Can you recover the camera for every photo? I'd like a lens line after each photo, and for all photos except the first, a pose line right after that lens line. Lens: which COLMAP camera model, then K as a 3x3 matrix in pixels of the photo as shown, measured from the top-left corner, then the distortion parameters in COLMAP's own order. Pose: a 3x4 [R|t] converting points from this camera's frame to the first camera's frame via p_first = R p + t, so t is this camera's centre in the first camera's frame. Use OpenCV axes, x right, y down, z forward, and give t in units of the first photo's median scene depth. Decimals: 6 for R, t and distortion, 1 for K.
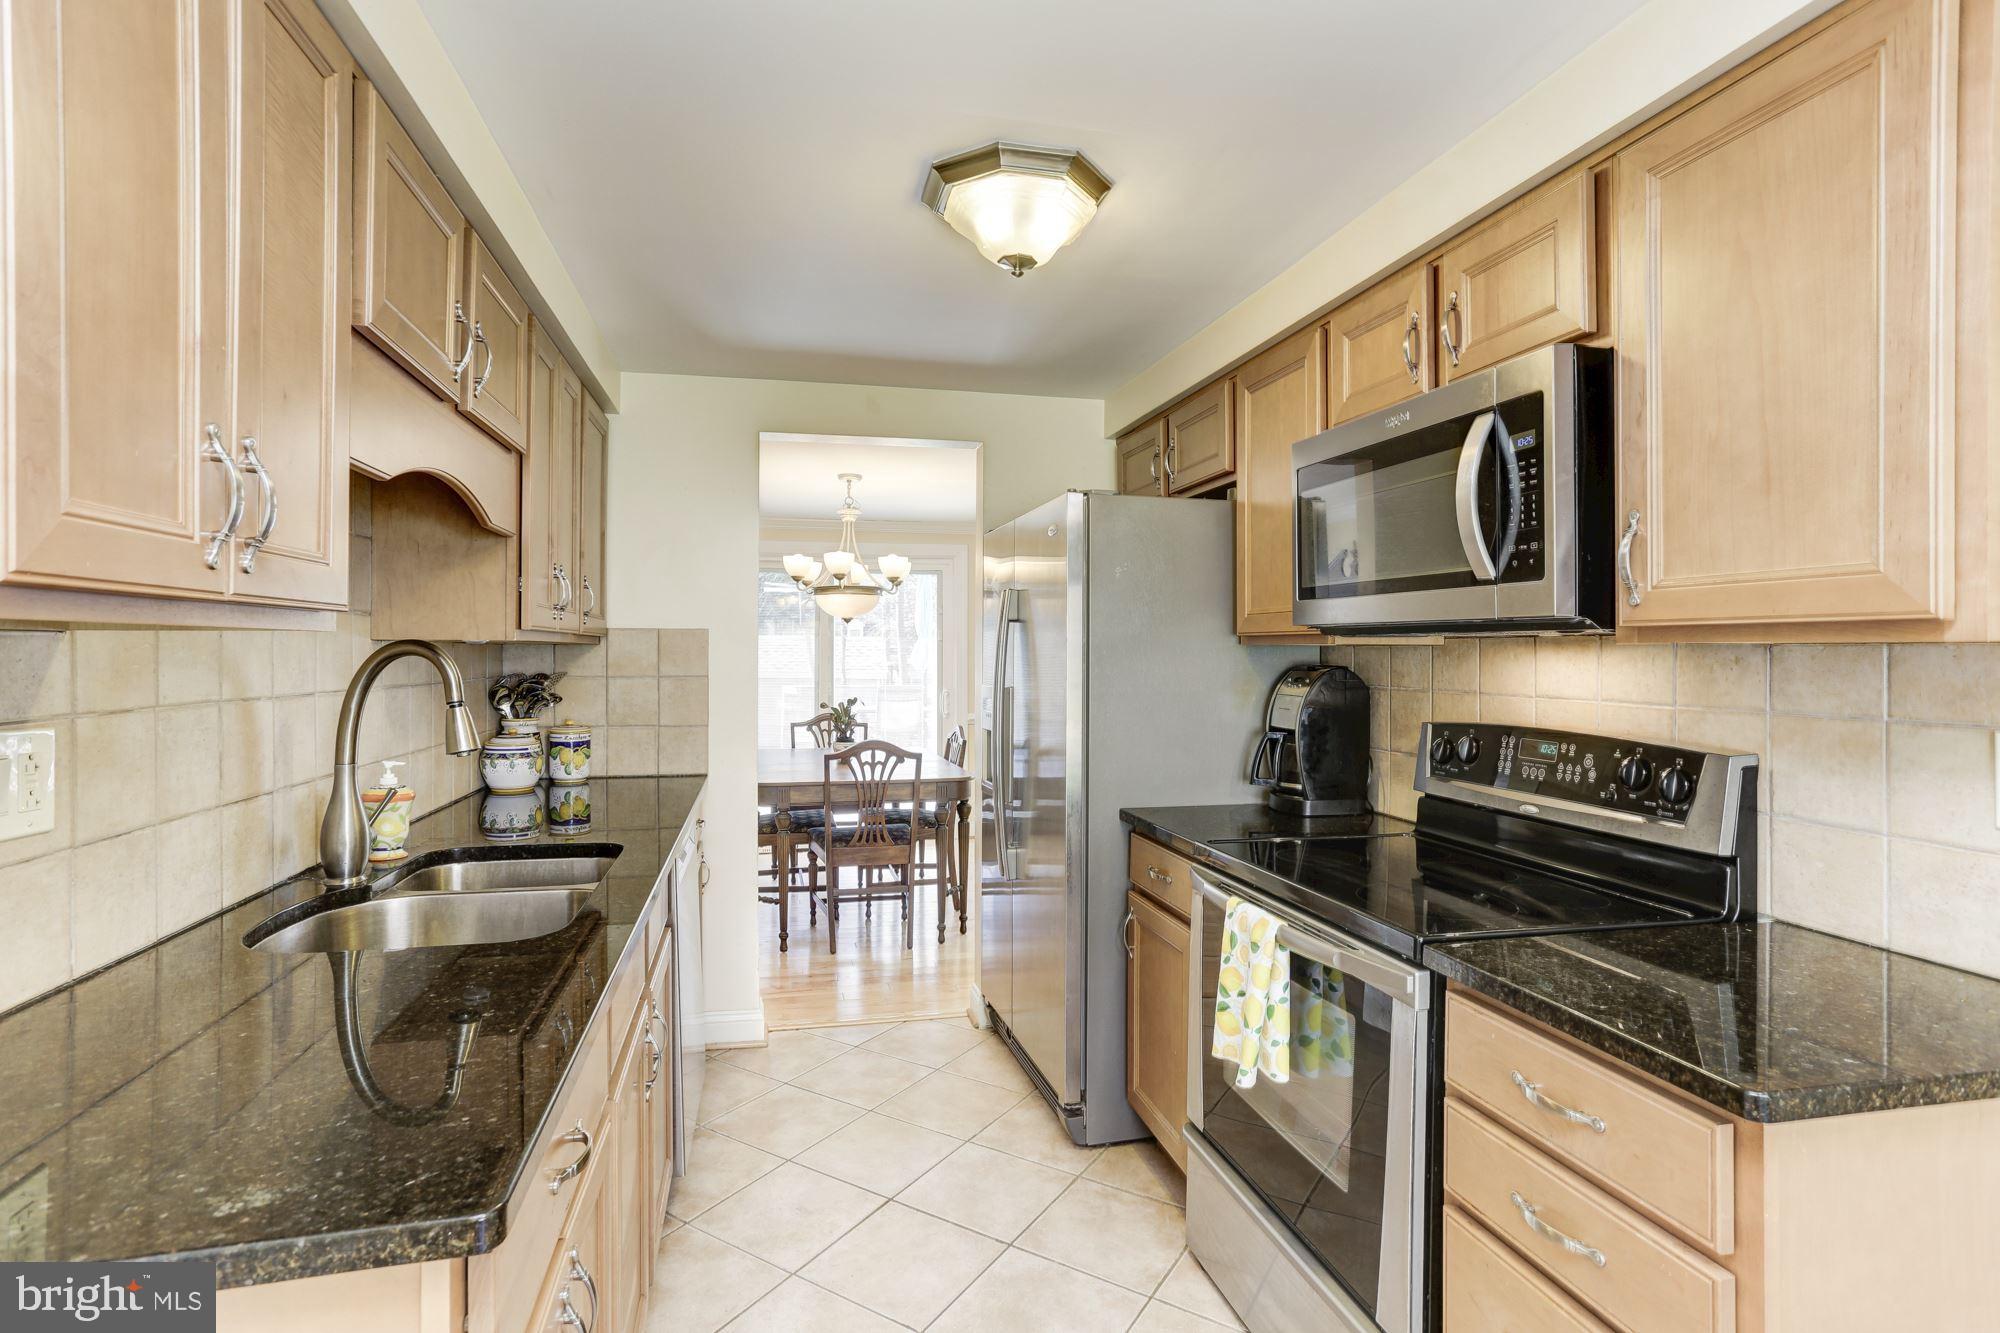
lens RADIAL K [[1021.4, 0, 982.0], [0, 1021.4, 664.0], [0, 0, 1]] dist [-0.033296, 0.023283]
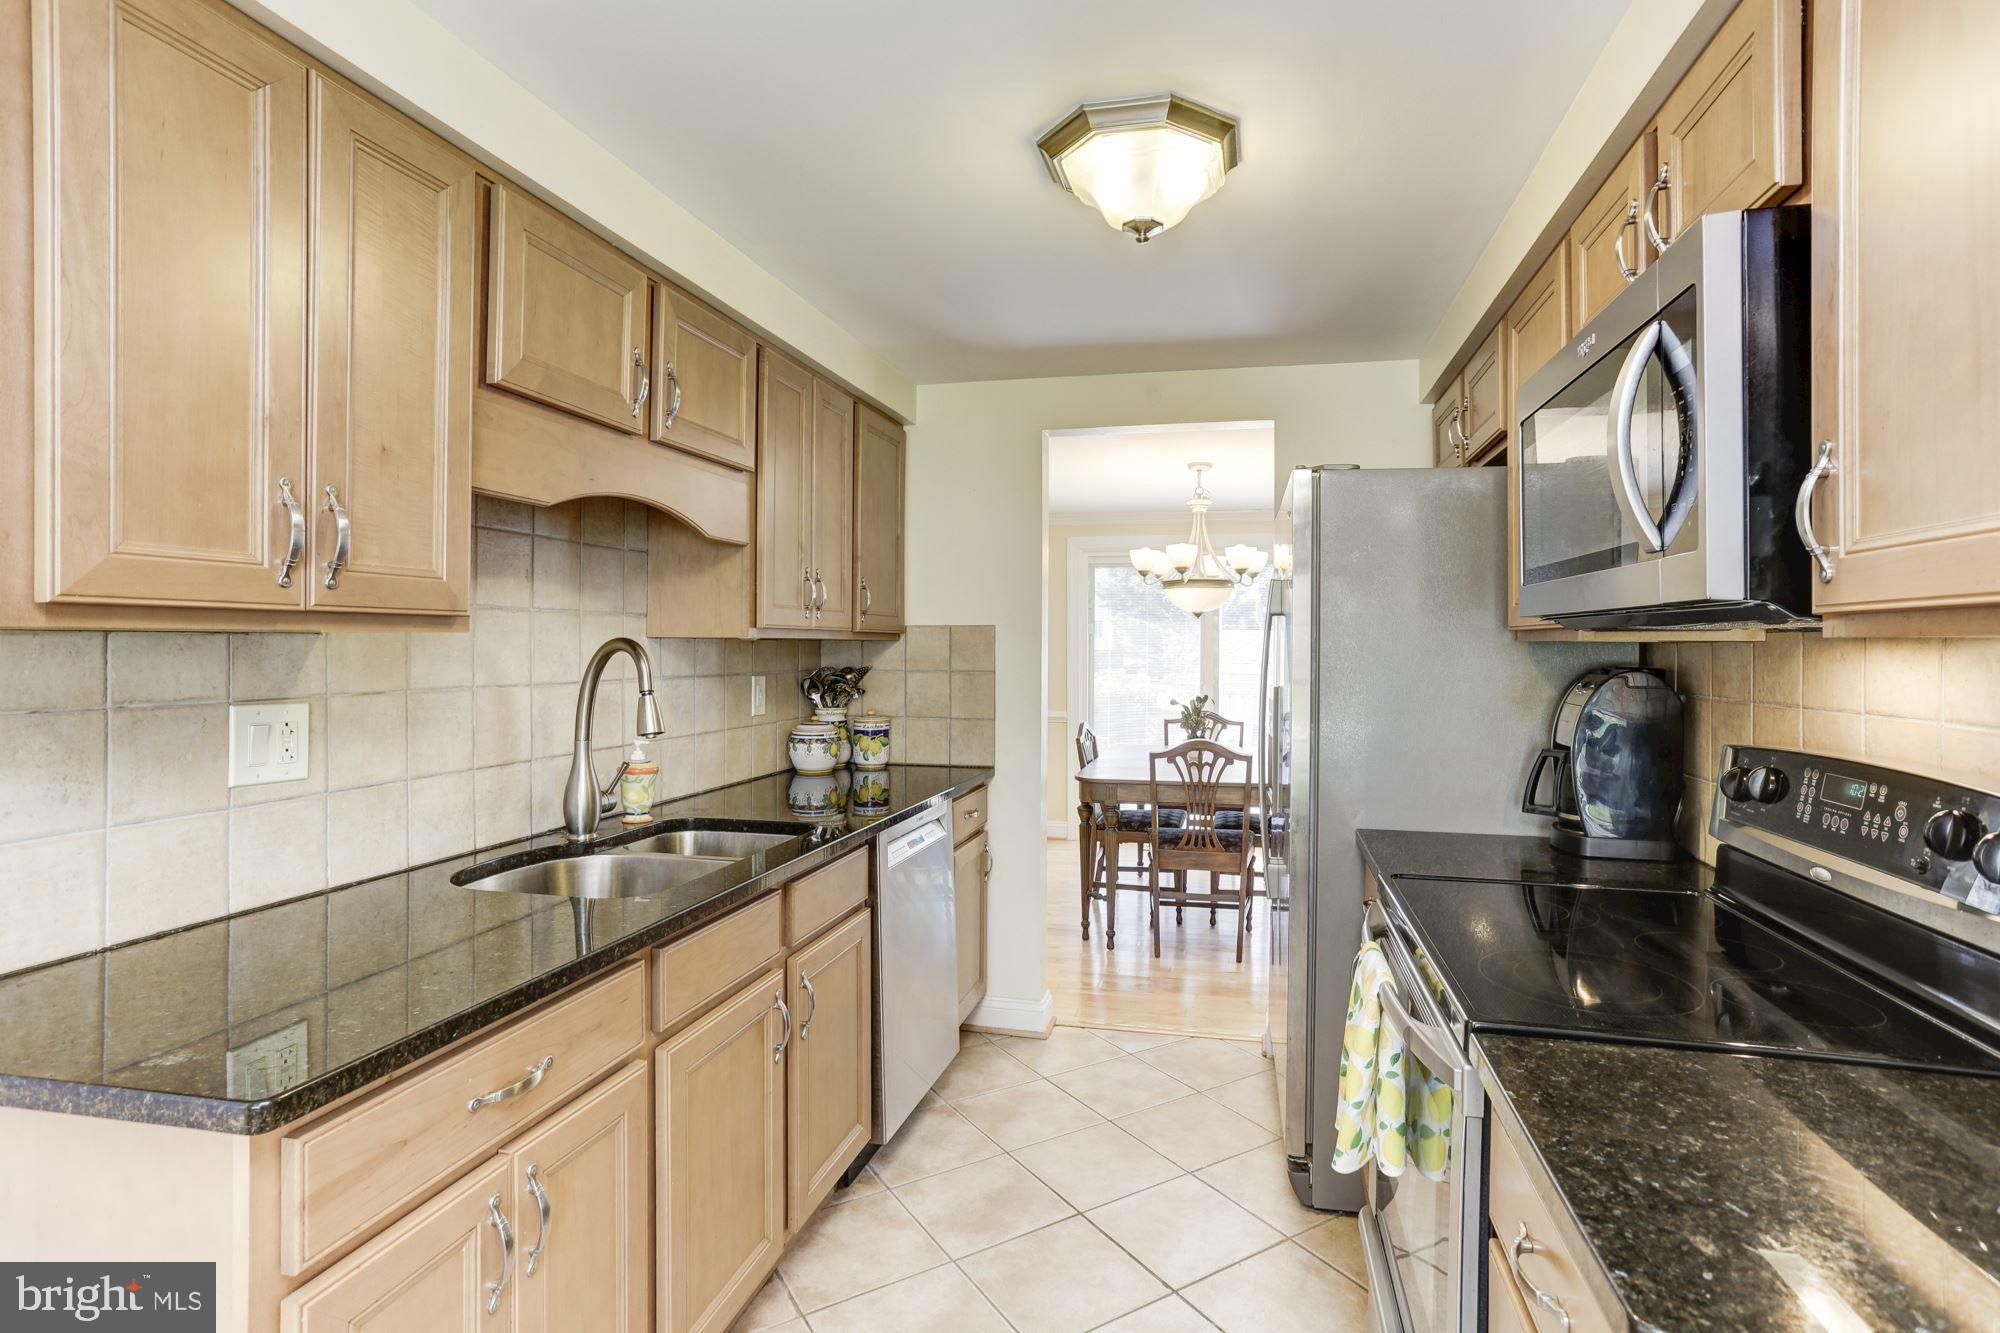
lens RADIAL K [[1021.4, 0, 929.5], [0, 1021.4, 659.4], [0, 0, 1]] dist [-0.033296, 0.023283]
pose [[0.893829, 0.005542, -0.448374, 0.226587], [-0.005494, 0.999984, 0.001409, -0.002228], [0.448374, 0.001204, 0.893845, 0.074255]]
